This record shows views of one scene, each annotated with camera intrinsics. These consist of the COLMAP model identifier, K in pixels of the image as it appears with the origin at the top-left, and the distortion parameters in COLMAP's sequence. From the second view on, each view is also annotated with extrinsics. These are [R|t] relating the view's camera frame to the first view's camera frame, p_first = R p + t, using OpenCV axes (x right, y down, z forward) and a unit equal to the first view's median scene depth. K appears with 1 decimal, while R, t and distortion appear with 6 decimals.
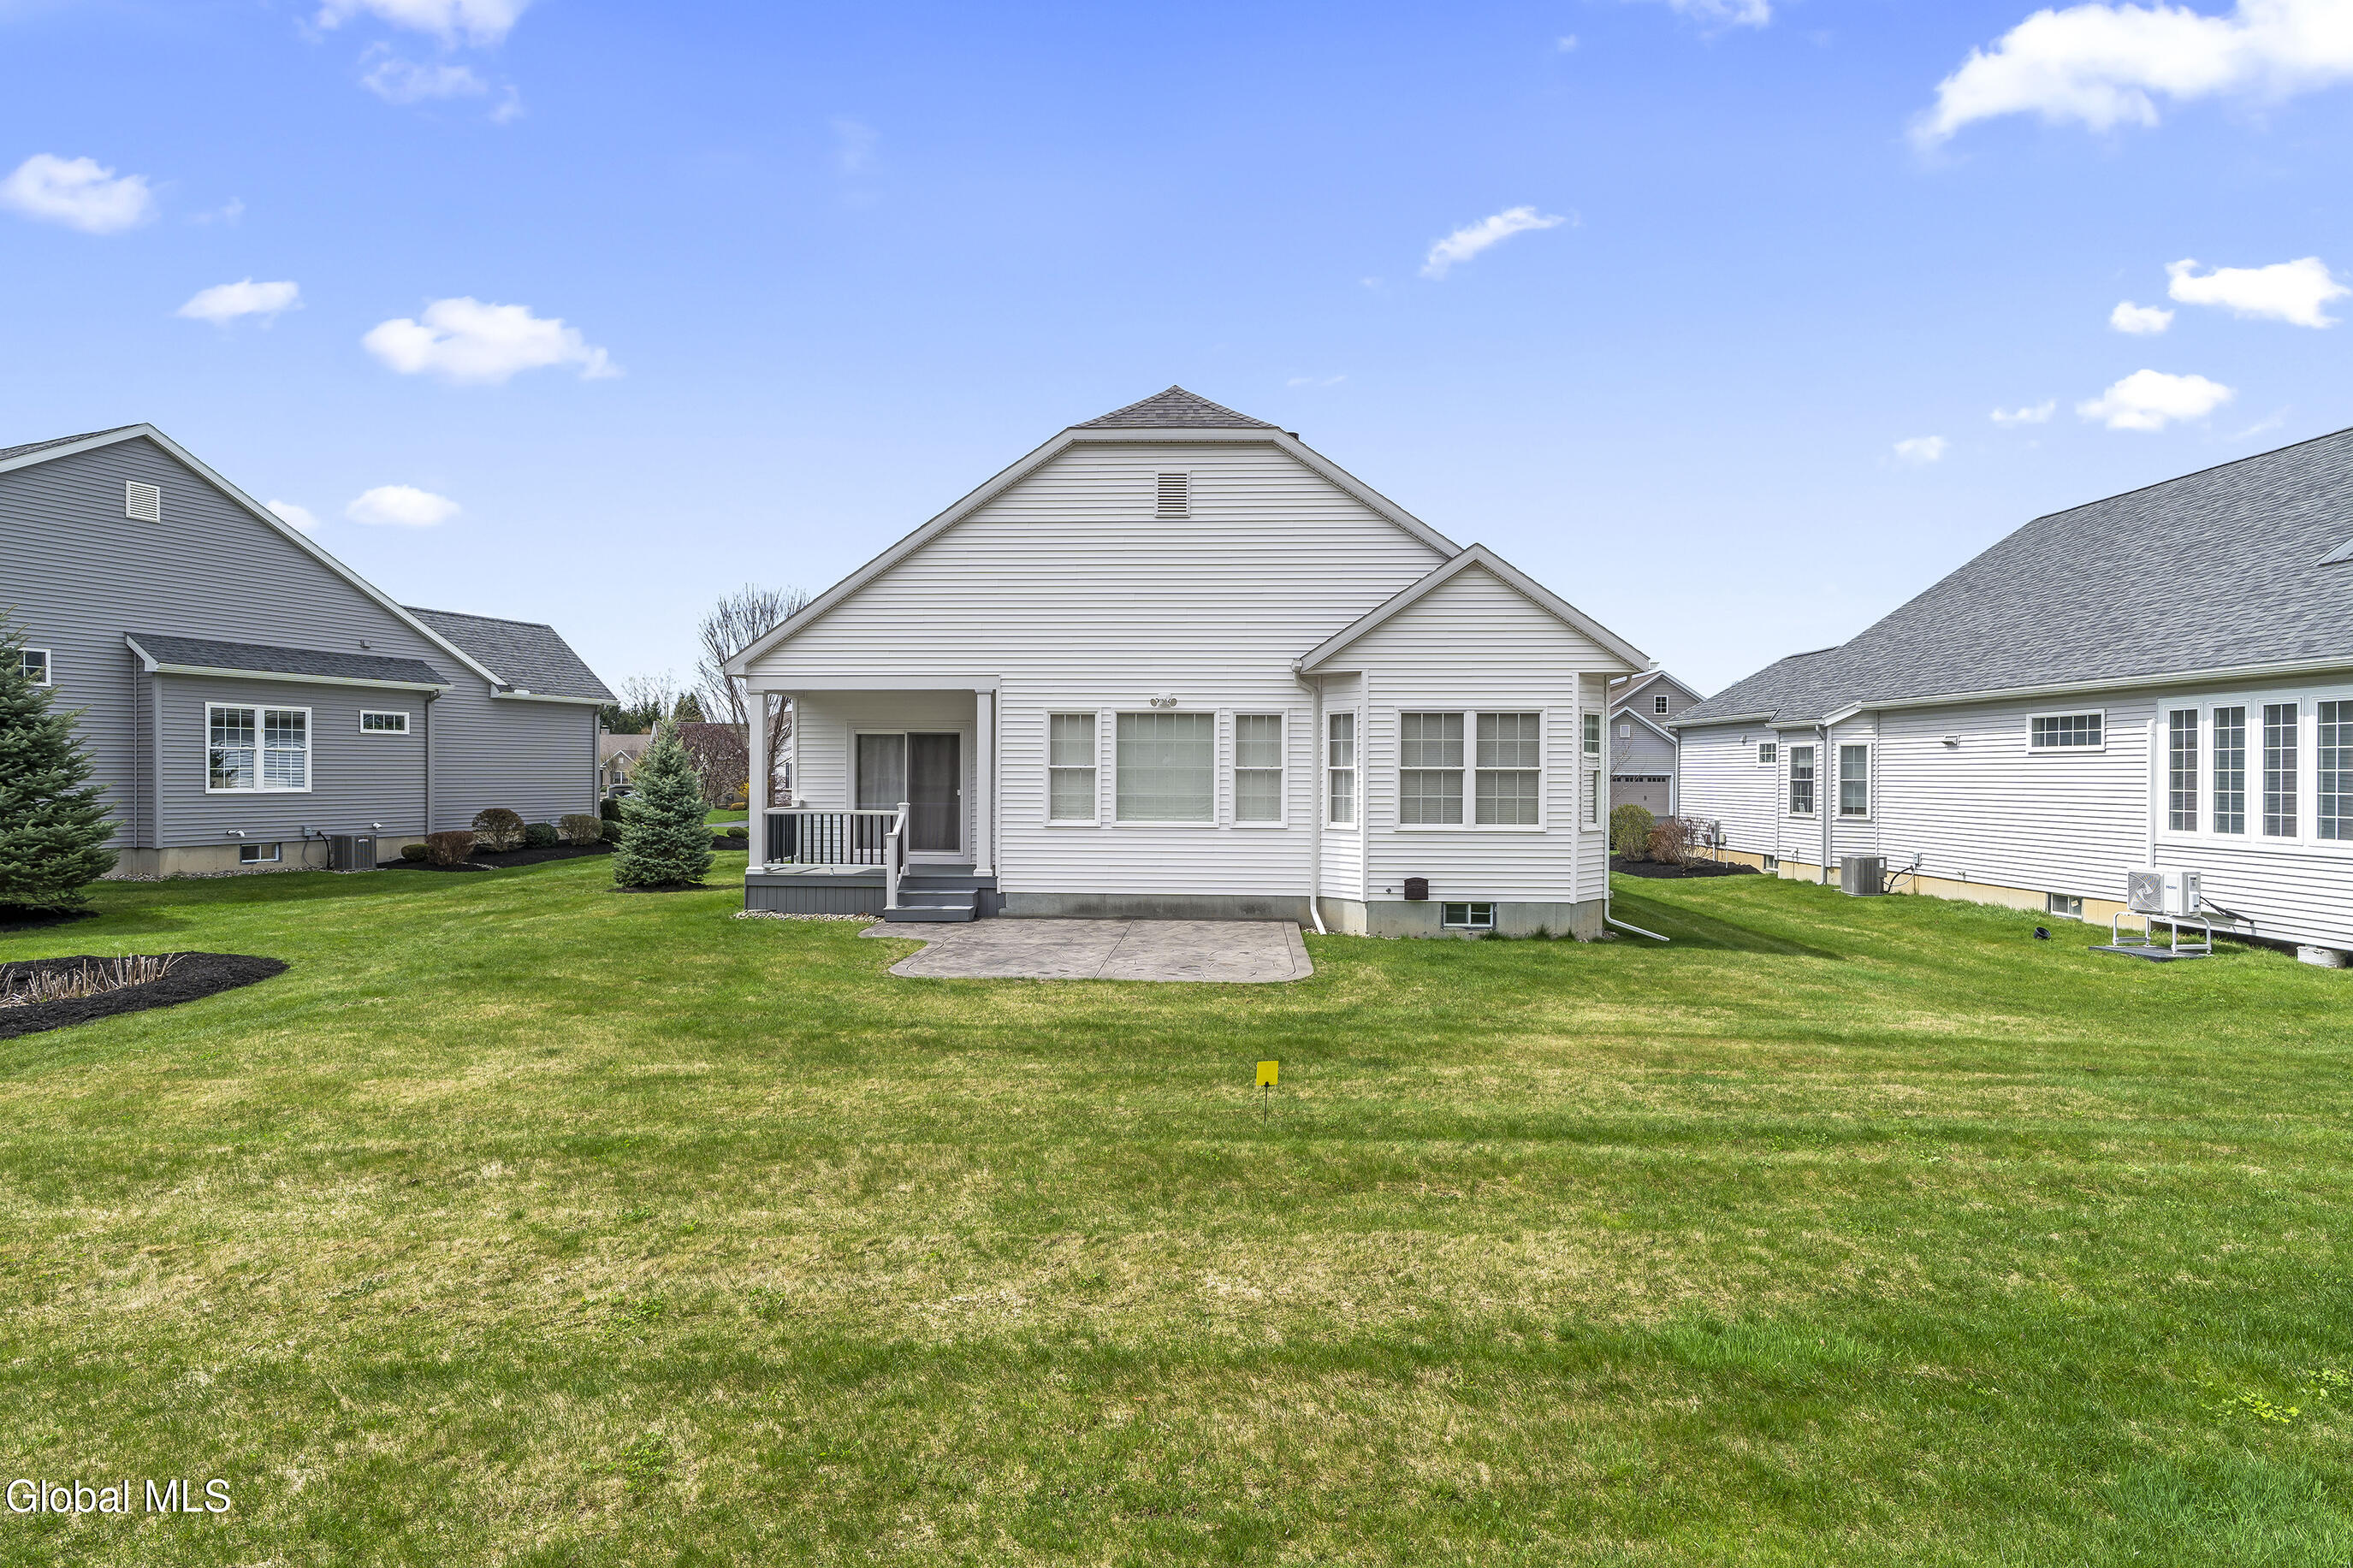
lens RADIAL K [[1141.1, 0, 1176.5], [0, 1141.1, 784.0], [0, 0, 1]] dist [0.000304, 0.000115]
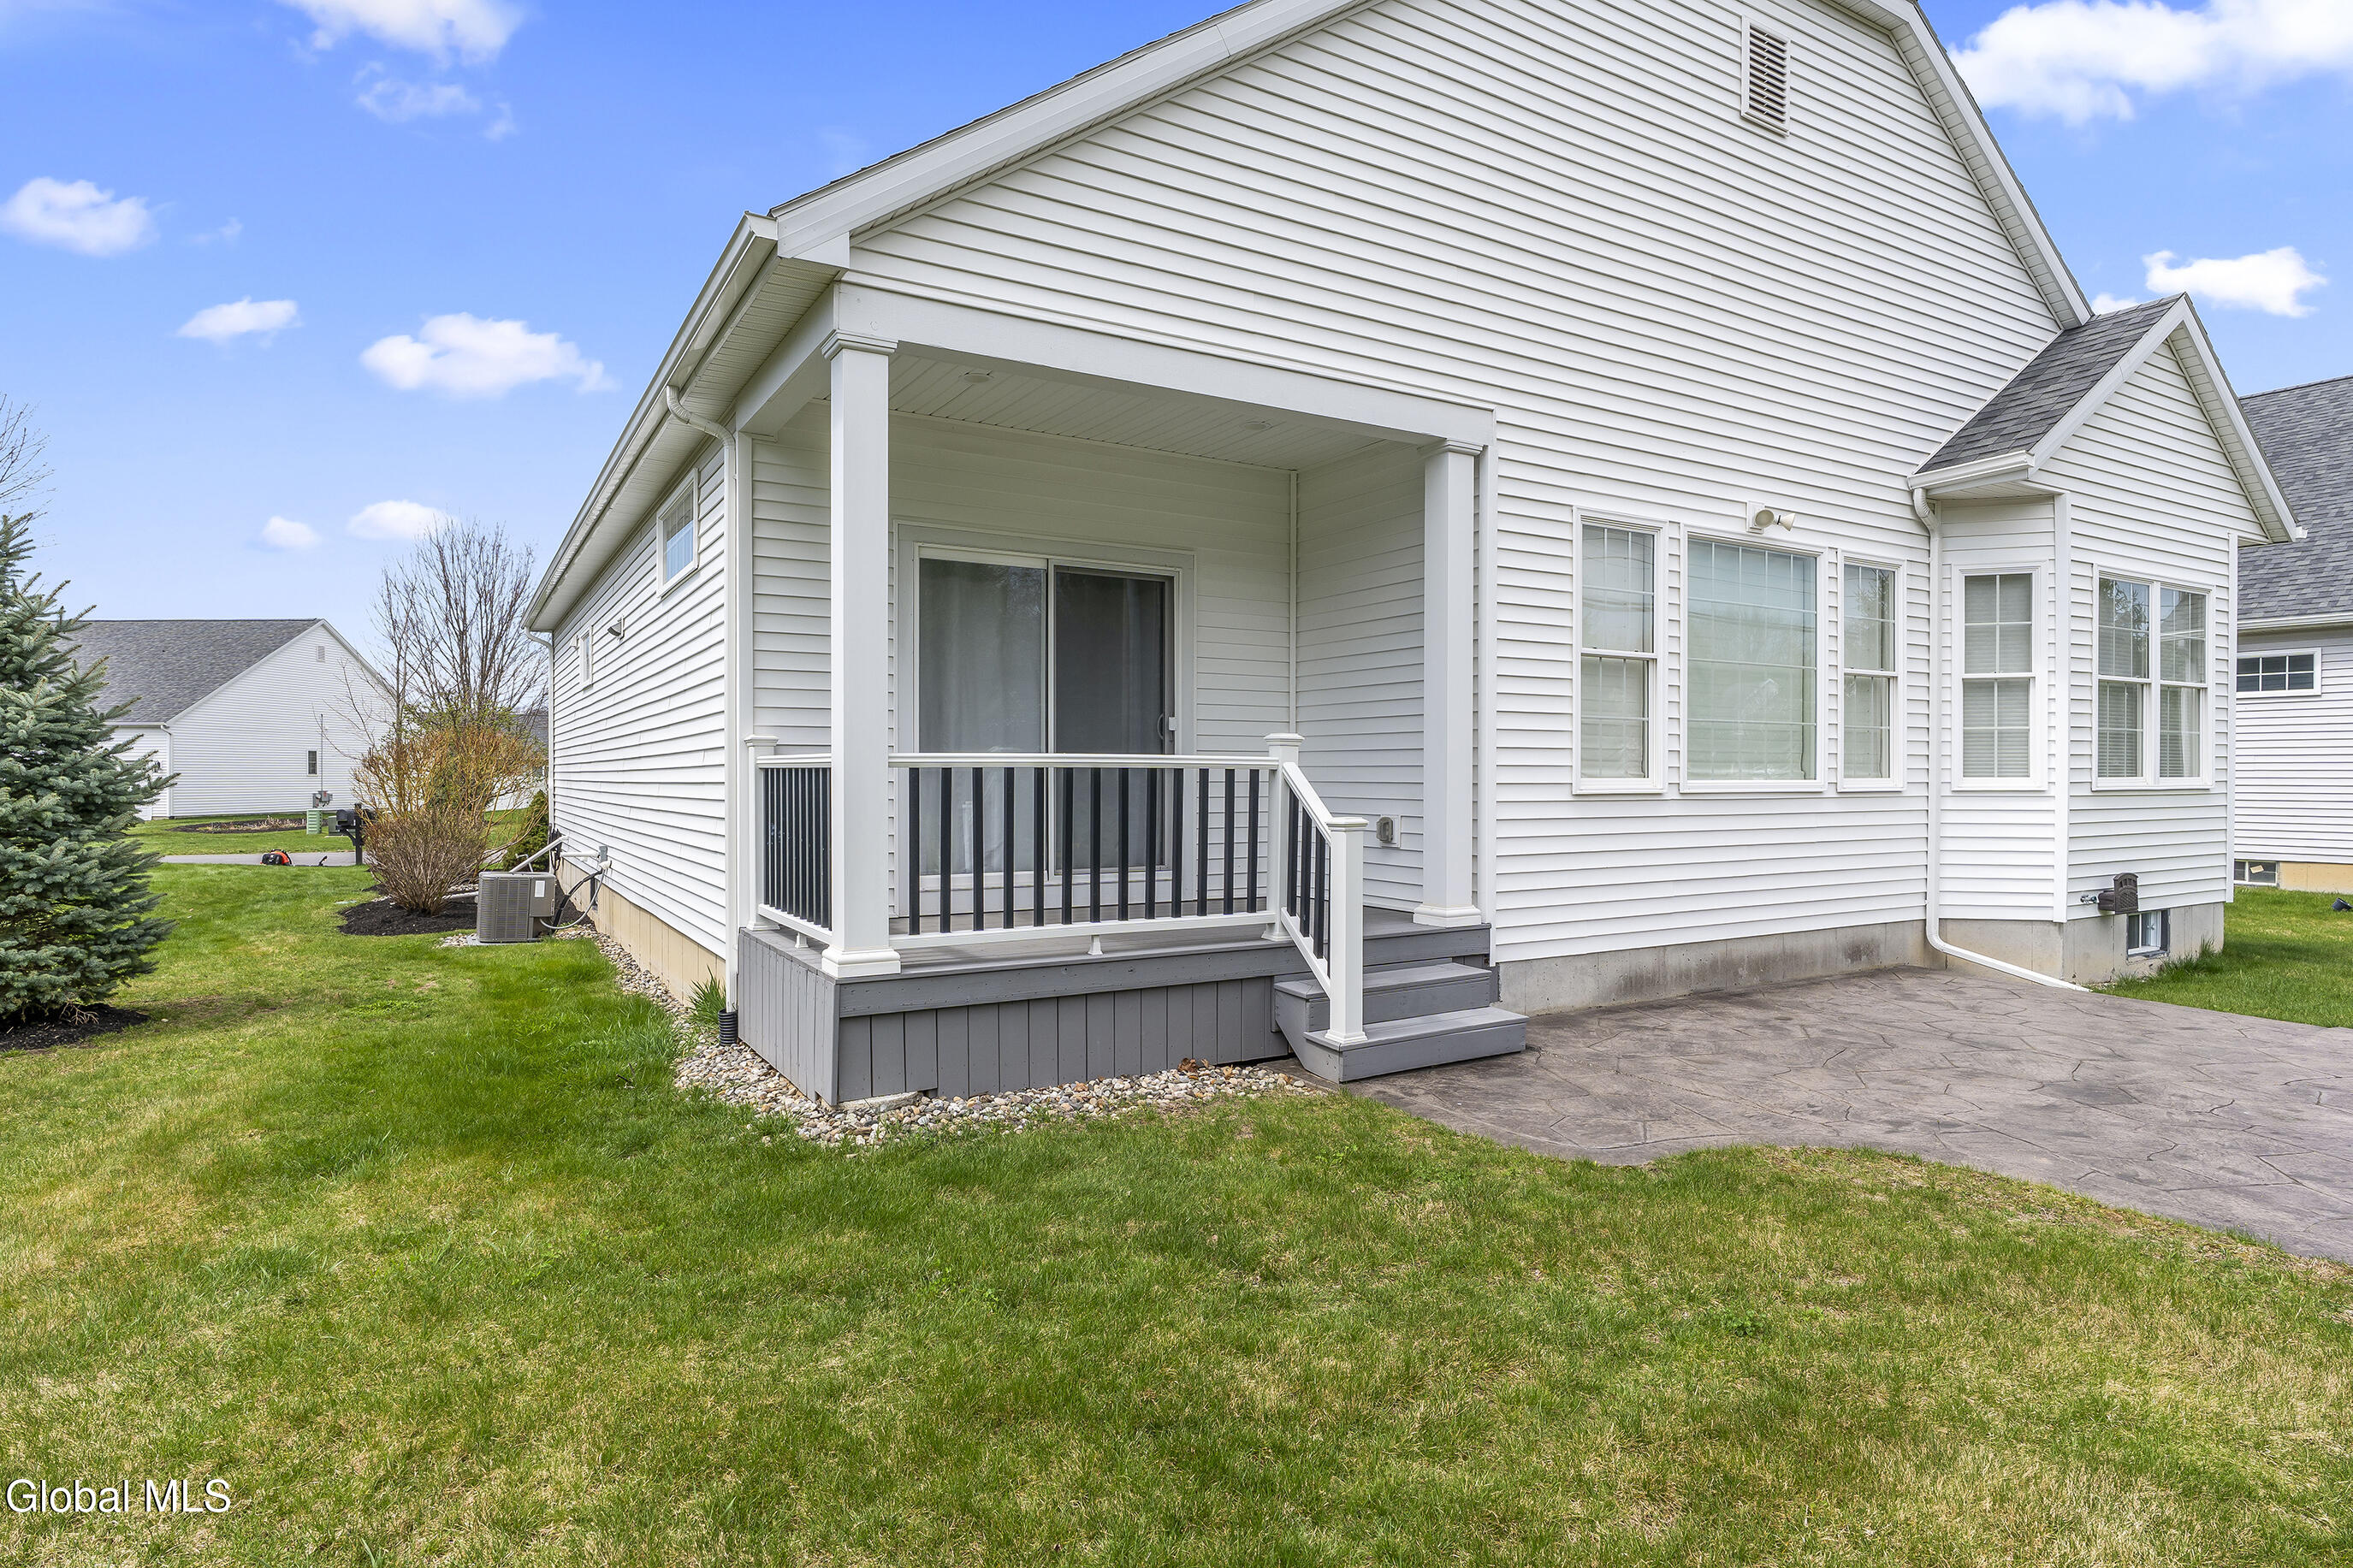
lens RADIAL K [[1235.0, 0, 1176.5], [0, 1235.0, 784.0], [0, 0, 1]] dist [0.019312, -0.000073]
pose [[0.838286, -0.008261, 0.545168, -0.468569], [0.008126, 0.999963, 0.002658, 0.030758], [-0.545170, 0.002202, 0.838323, 0.694466]]
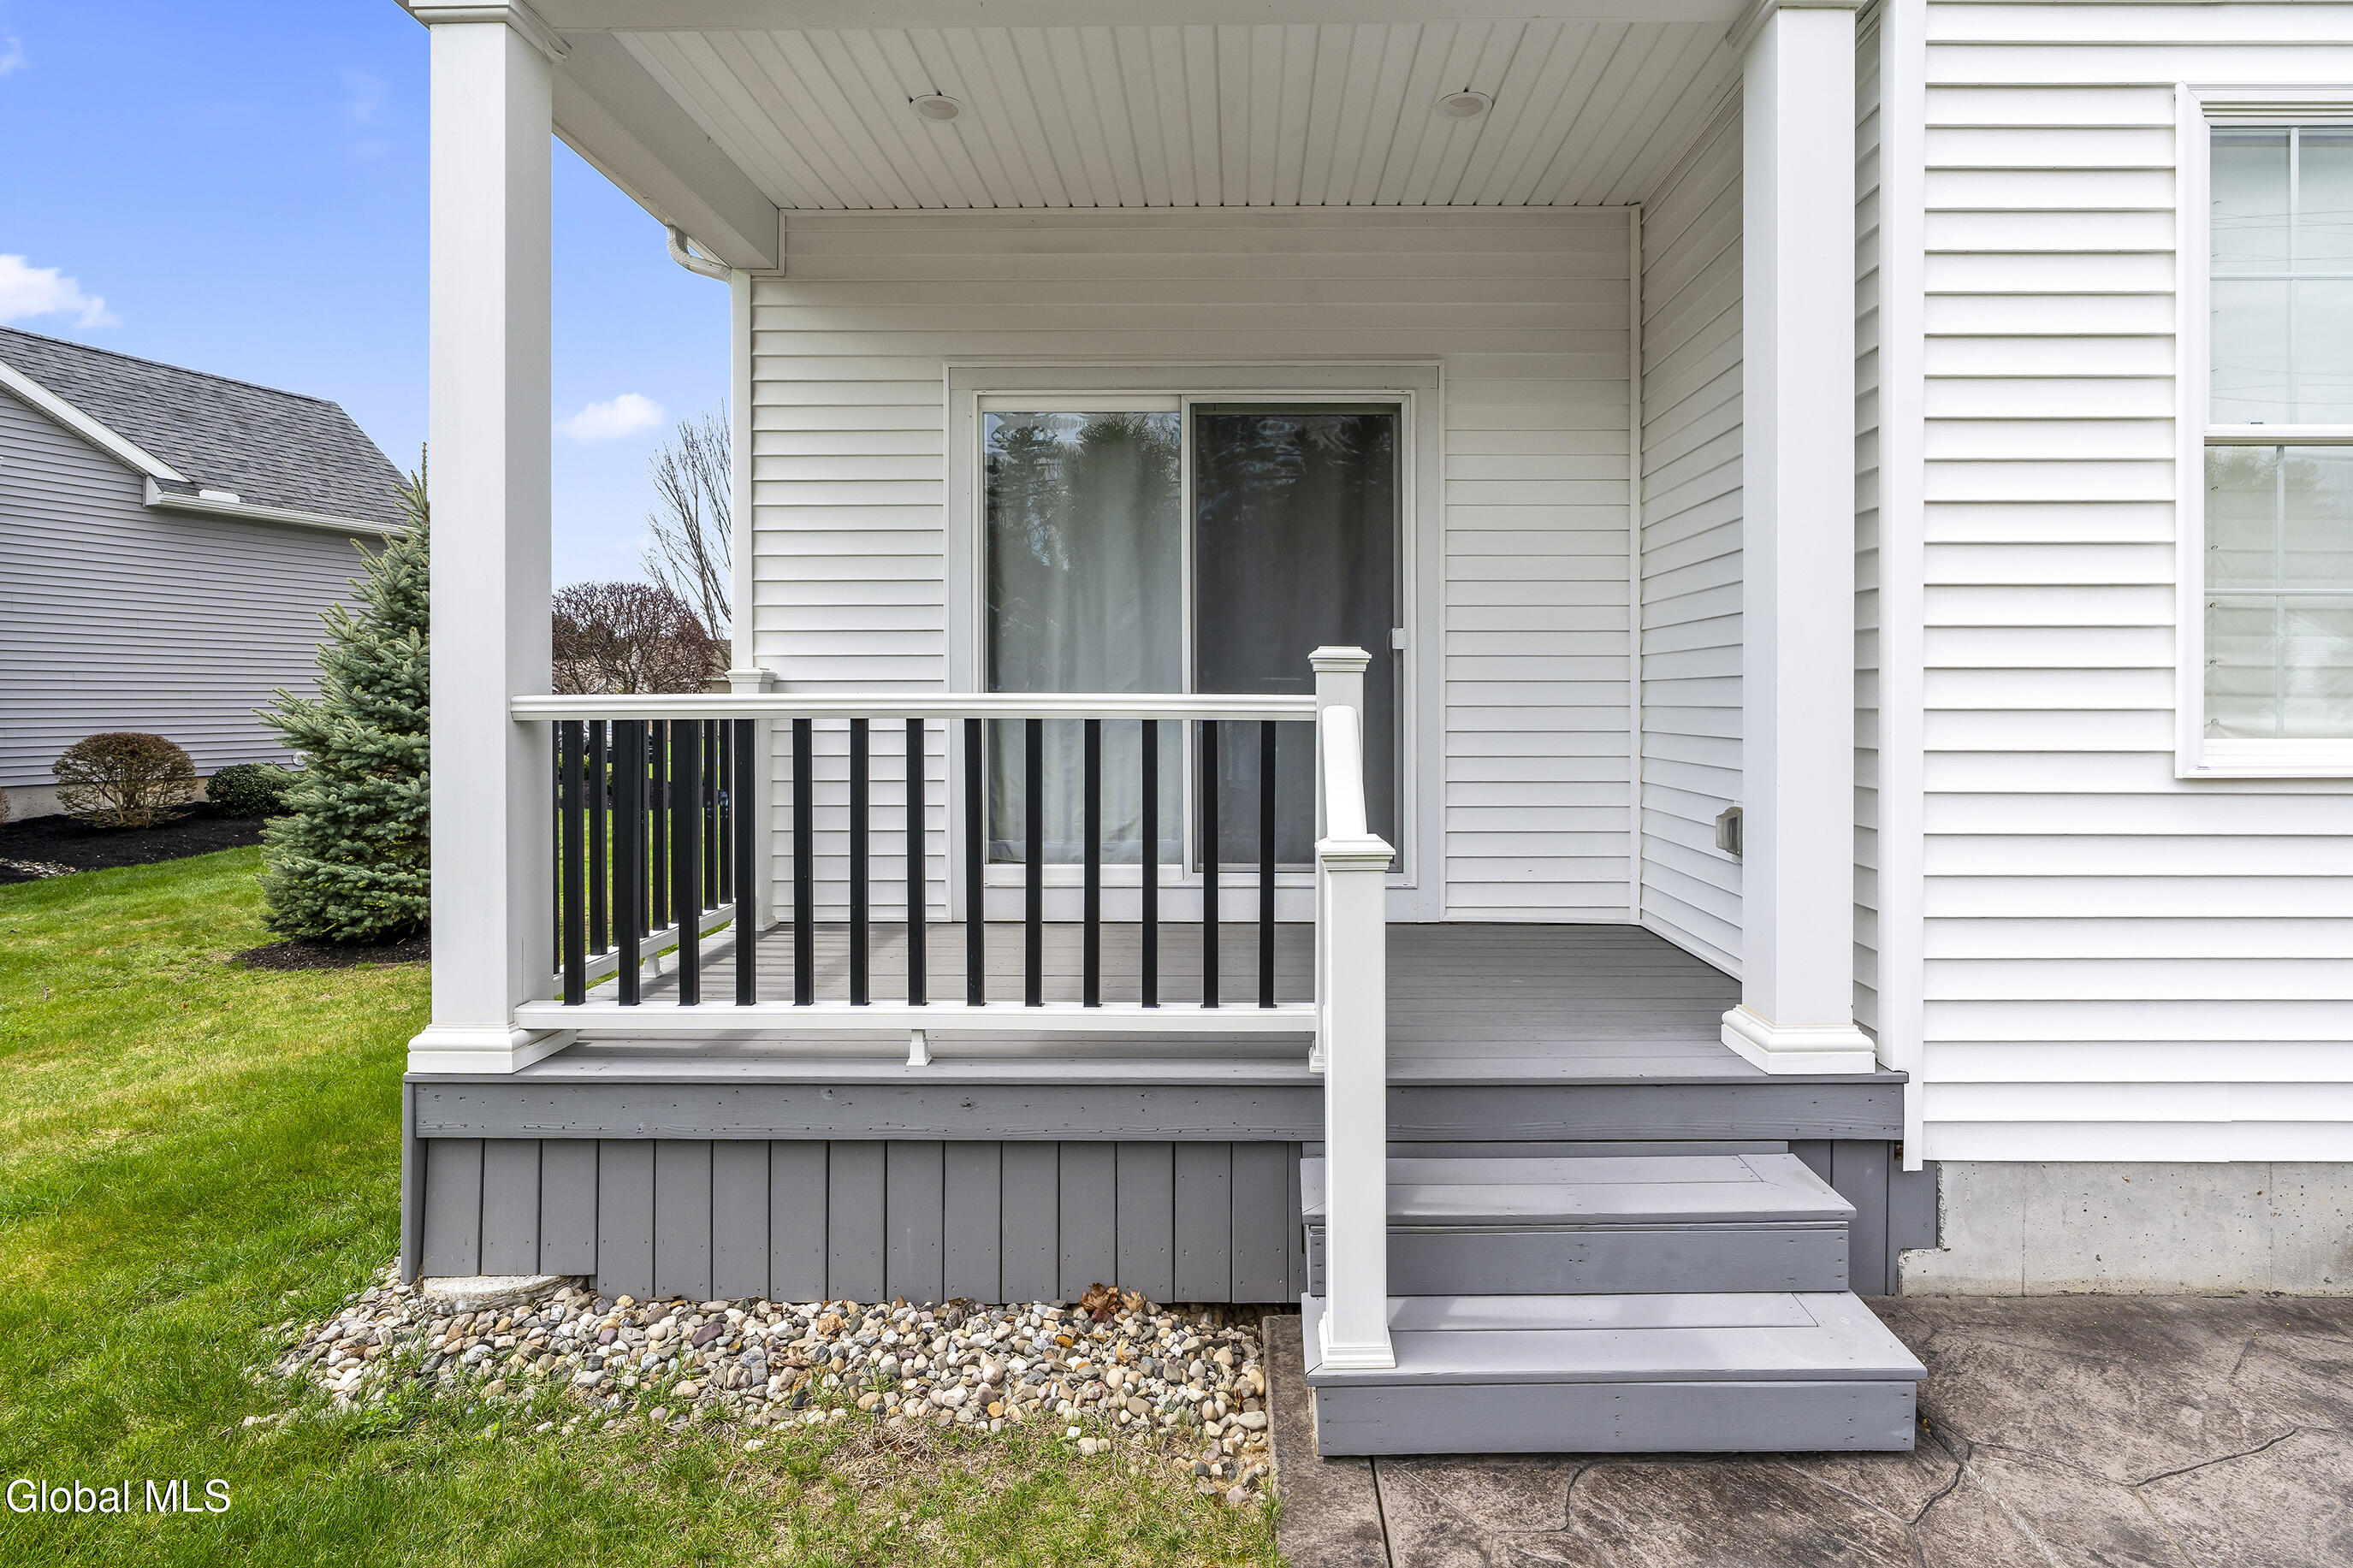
lens RADIAL K [[1139.0, 0, 1247.0], [0, 1139.0, 713.0], [0, 0, 1]] dist [-0.000347, 0.000120]
pose [[0.999023, -0.004568, 0.043947, -0.259493], [0.004774, 0.999978, -0.004587, 0.027424], [-0.043925, 0.004792, 0.999023, 0.821969]]
